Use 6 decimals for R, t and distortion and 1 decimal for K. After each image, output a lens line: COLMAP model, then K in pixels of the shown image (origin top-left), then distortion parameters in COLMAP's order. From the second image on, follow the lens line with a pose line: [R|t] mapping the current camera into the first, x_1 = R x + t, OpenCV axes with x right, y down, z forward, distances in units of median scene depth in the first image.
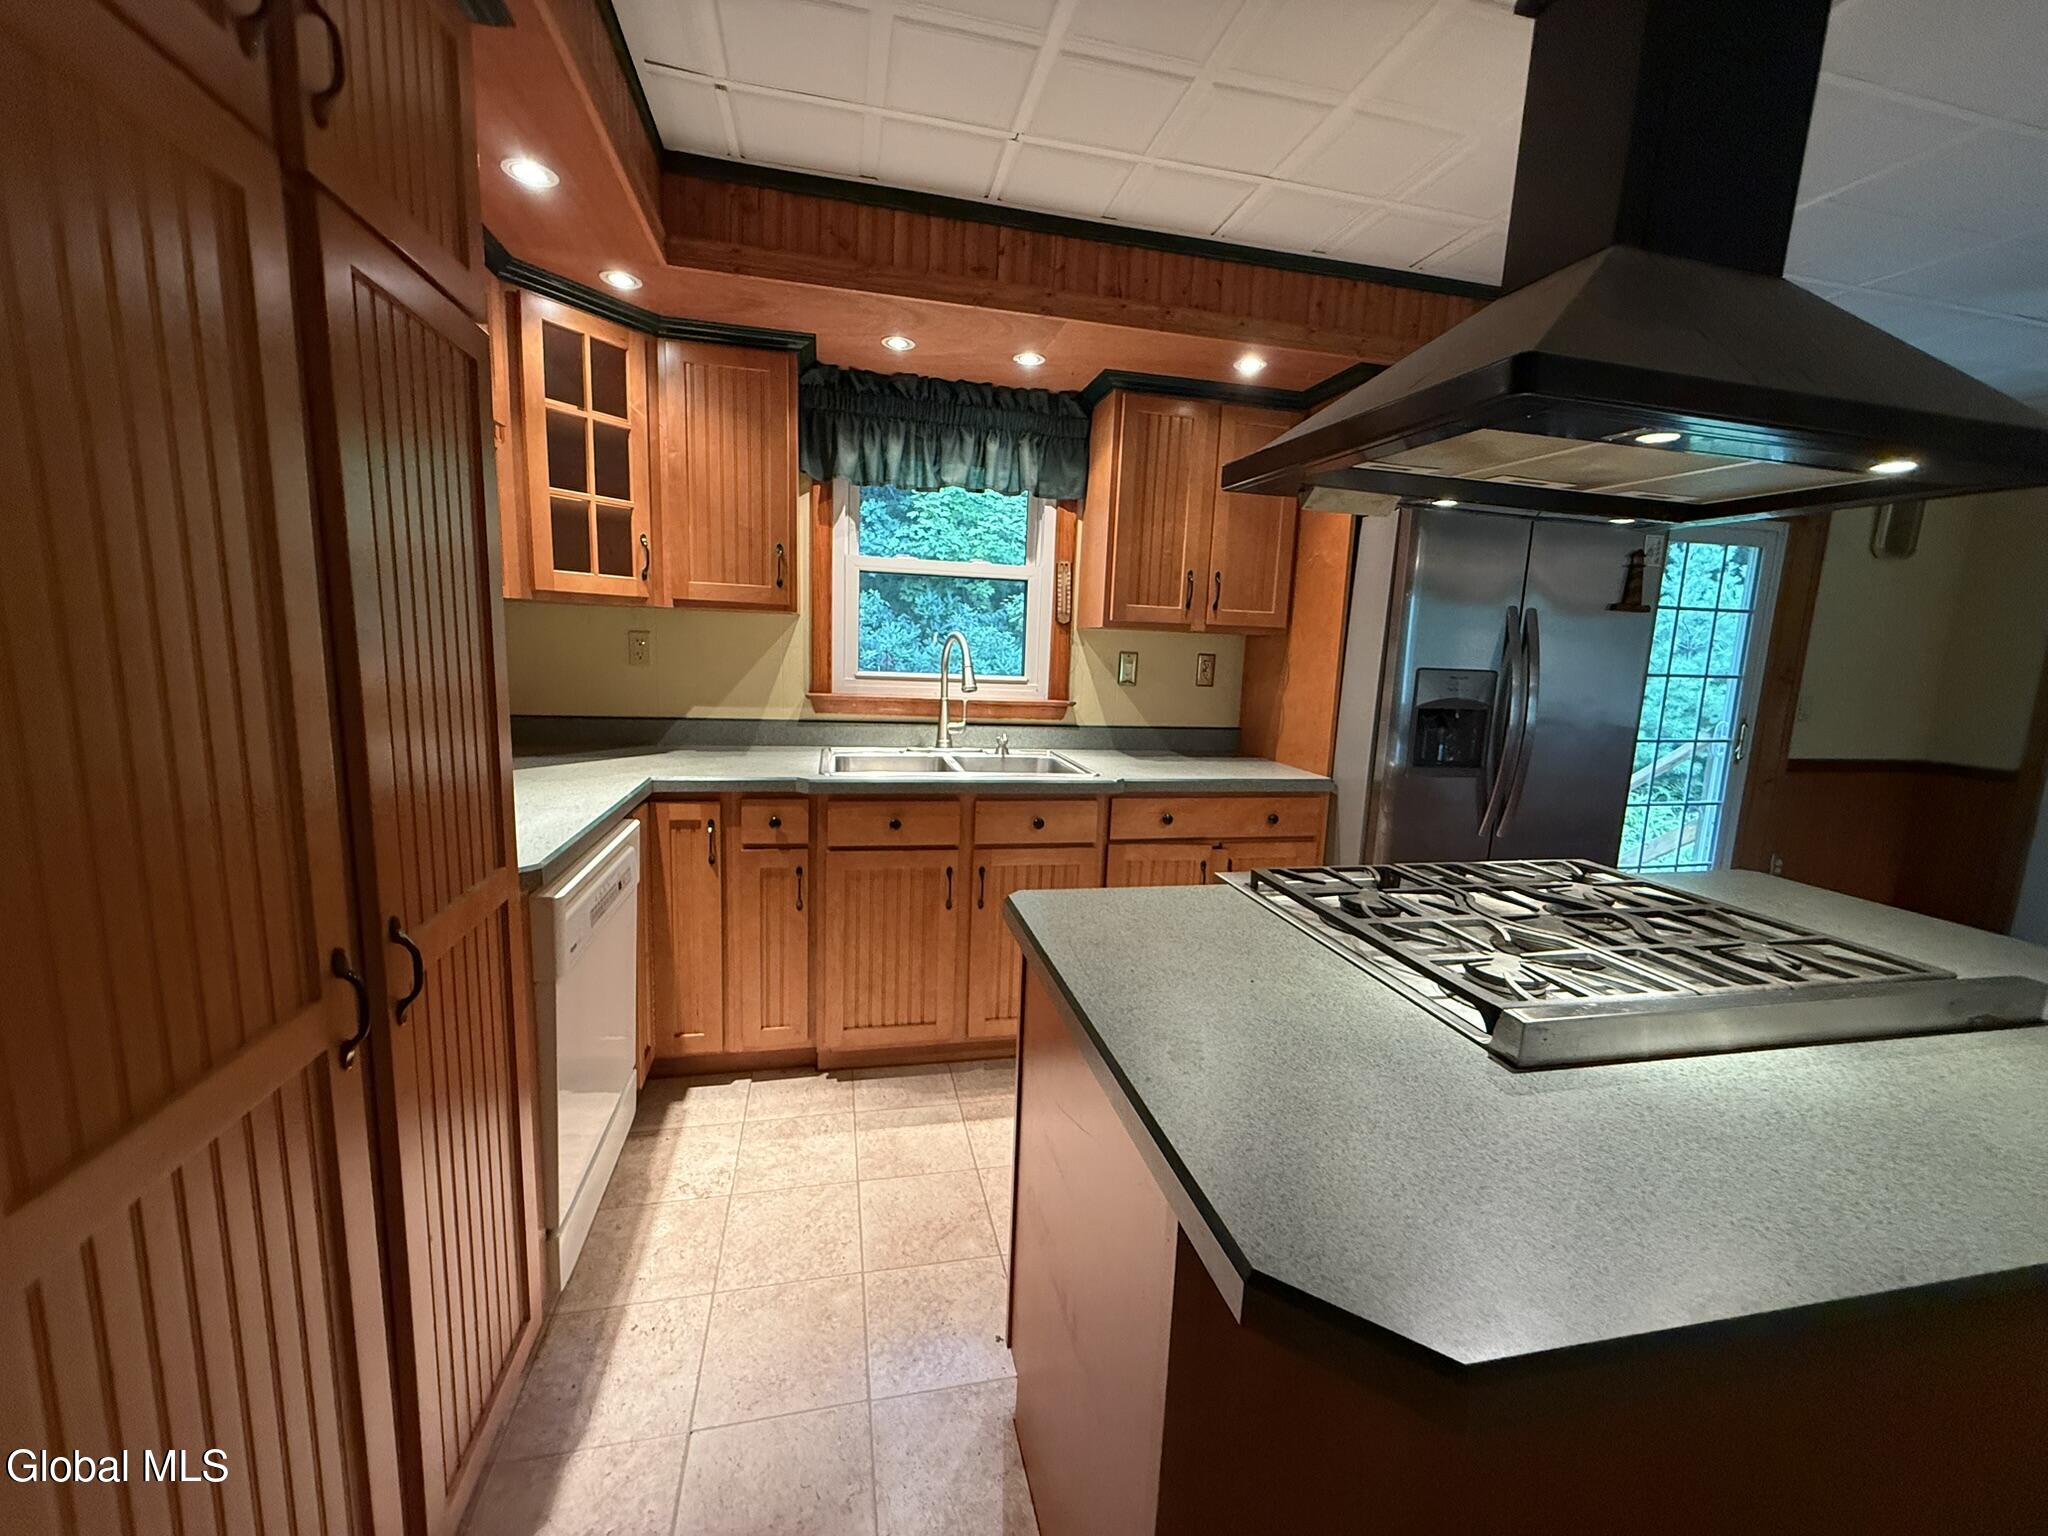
lens RADIAL K [[821.4, 0, 1020.0], [0, 821.4, 766.5], [0, 0, 1]] dist [0.004202, 0.000085]
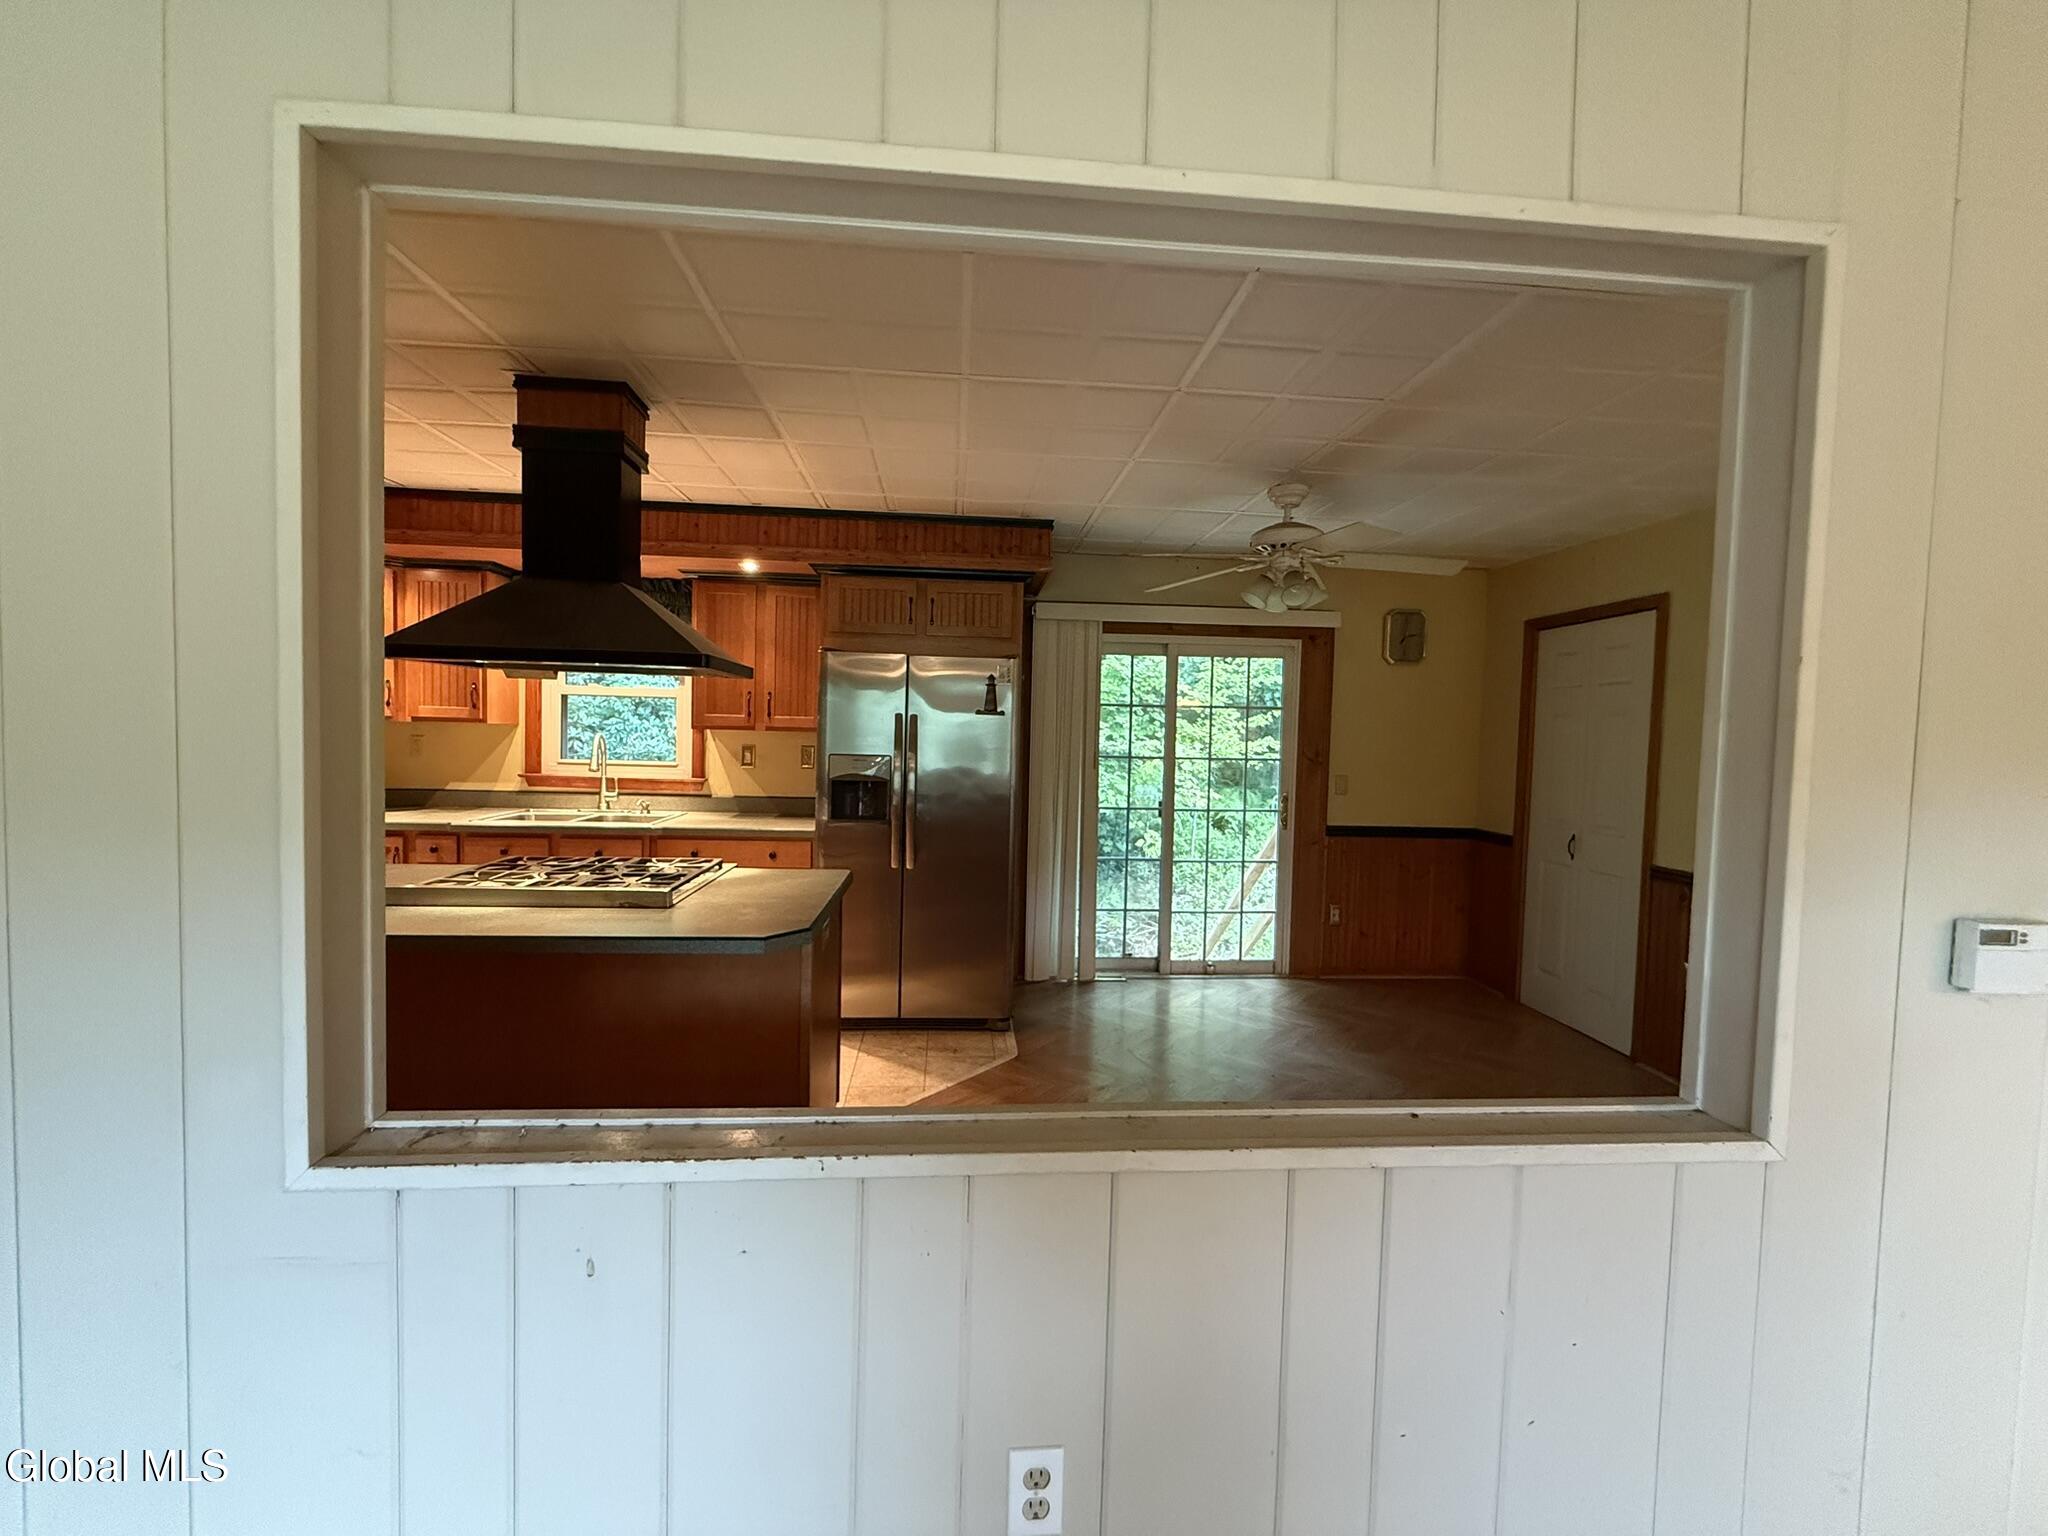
lens RADIAL K [[821.4, 0, 1028.8], [0, 821.4, 769.8], [0, 0, 1]] dist [0.004202, 0.000085]
pose [[0.989368, -0.006217, -0.145303, 0.908935], [-0.009416, 0.994251, -0.106657, 0.059341], [0.145130, 0.106891, 0.983622, -0.384951]]
